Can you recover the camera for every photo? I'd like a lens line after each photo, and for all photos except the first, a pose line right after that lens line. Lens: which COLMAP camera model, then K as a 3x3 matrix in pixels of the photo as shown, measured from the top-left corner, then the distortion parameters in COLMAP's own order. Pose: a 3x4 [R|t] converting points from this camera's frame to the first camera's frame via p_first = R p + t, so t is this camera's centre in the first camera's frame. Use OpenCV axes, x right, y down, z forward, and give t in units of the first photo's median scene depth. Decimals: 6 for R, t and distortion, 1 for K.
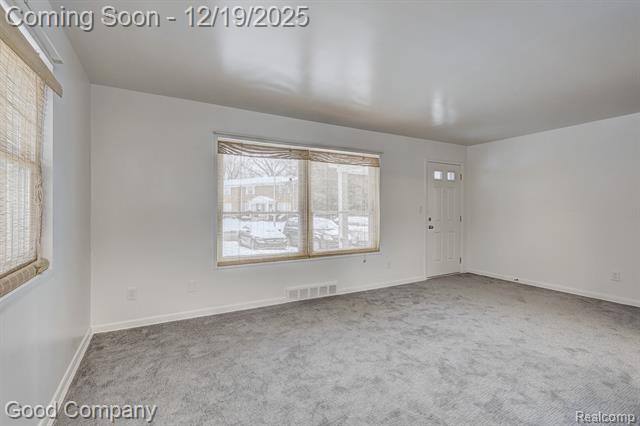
lens RADIAL K [[300.0, 0, 315.8], [0, 300.0, 210.2], [0, 0, 1]] dist [-0.000059, 0.000282]
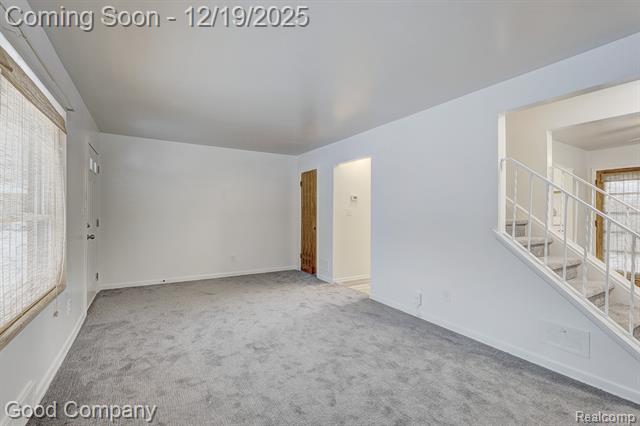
lens RADIAL K [[279.9, 0, 310.6], [0, 279.9, 212.1], [0, 0, 1]] dist [0.000062, -0.000012]
pose [[-0.030606, -0.000925, 0.999531, -0.399492], [-0.002849, 0.999996, 0.000838, -0.004301], [-0.999527, -0.002822, -0.030608, 0.728250]]
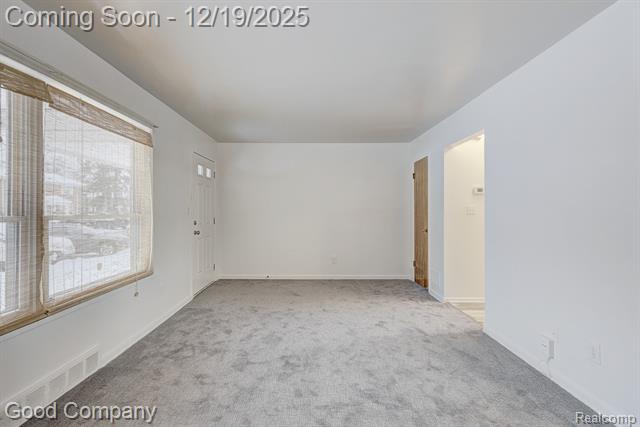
lens RADIAL K [[300.0, 0, 315.8], [0, 300.0, 210.7], [0, 0, 1]] dist [-0.000059, 0.000282]
pose [[0.473079, -0.001073, 0.881020, -0.259320], [0.003038, 0.999995, -0.000414, -0.002641], [-0.881015, 0.002872, 0.473080, 0.469177]]
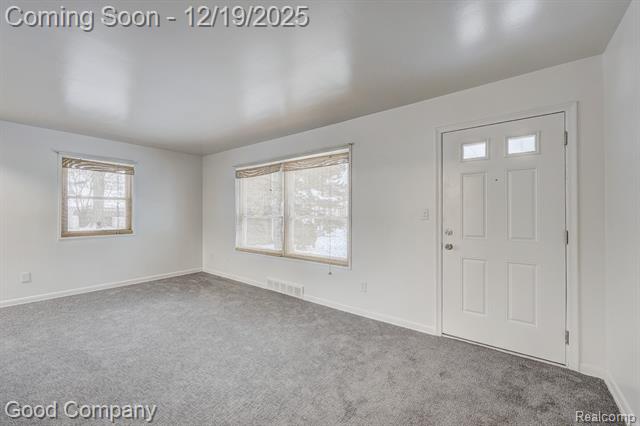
lens RADIAL K [[258.2, 0, 310.2], [0, 258.2, 211.6], [0, 0, 1]] dist [-0.000423, 0.000002]
pose [[0.385035, -0.006889, -0.922876, 1.045411], [-0.005625, 0.999936, -0.009811, -0.004696], [0.922885, 0.008969, 0.384972, 0.810939]]
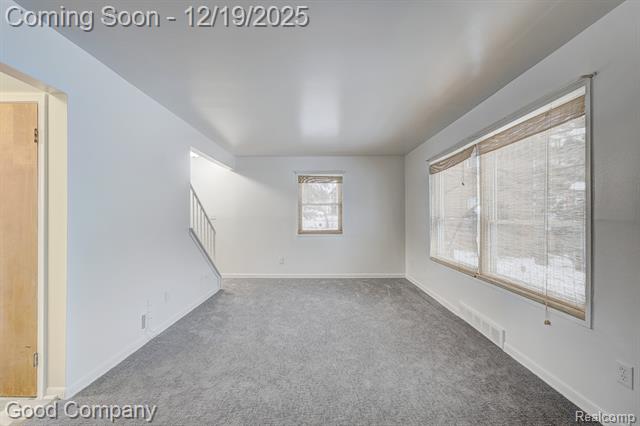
lens RADIAL K [[260.5, 0, 319.9], [0, 260.5, 214.6], [0, 0, 1]] dist [-0.000314, 0.000008]
pose [[-0.480860, -0.005014, -0.876783, 0.893847], [-0.000781, 0.999986, -0.005290, -0.006584], [0.876797, -0.001859, -0.480857, 1.091486]]
